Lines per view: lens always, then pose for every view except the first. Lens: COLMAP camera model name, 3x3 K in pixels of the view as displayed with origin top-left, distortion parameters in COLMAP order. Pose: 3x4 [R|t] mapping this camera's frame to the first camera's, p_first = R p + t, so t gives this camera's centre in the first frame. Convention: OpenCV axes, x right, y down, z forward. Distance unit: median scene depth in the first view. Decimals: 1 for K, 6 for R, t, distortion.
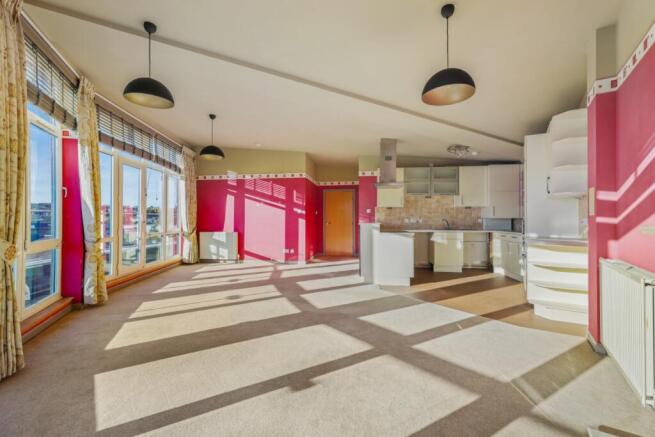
lens RADIAL K [[295.9, 0, 327.6], [0, 295.9, 220.5], [0, 0, 1]] dist [0.014328, 0.000216]
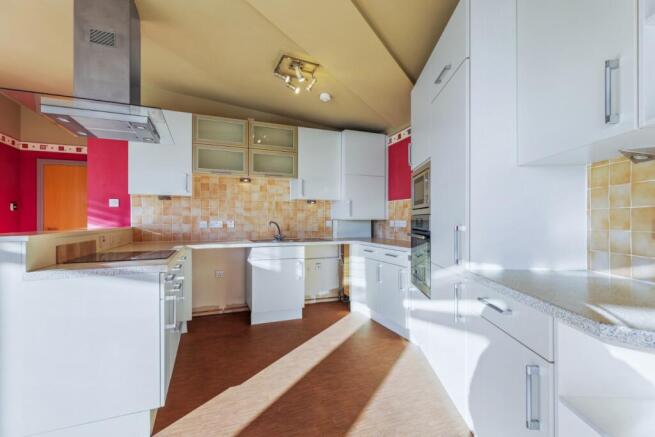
lens RADIAL K [[295.9, 0, 327.8], [0, 295.9, 219.3], [0, 0, 1]] dist [0.014328, 0.000216]
pose [[0.857003, 0.002428, 0.515305, 0.202093], [-0.000177, 0.999990, -0.004416, -0.005979], [-0.515311, 0.003693, 0.856995, 0.488749]]
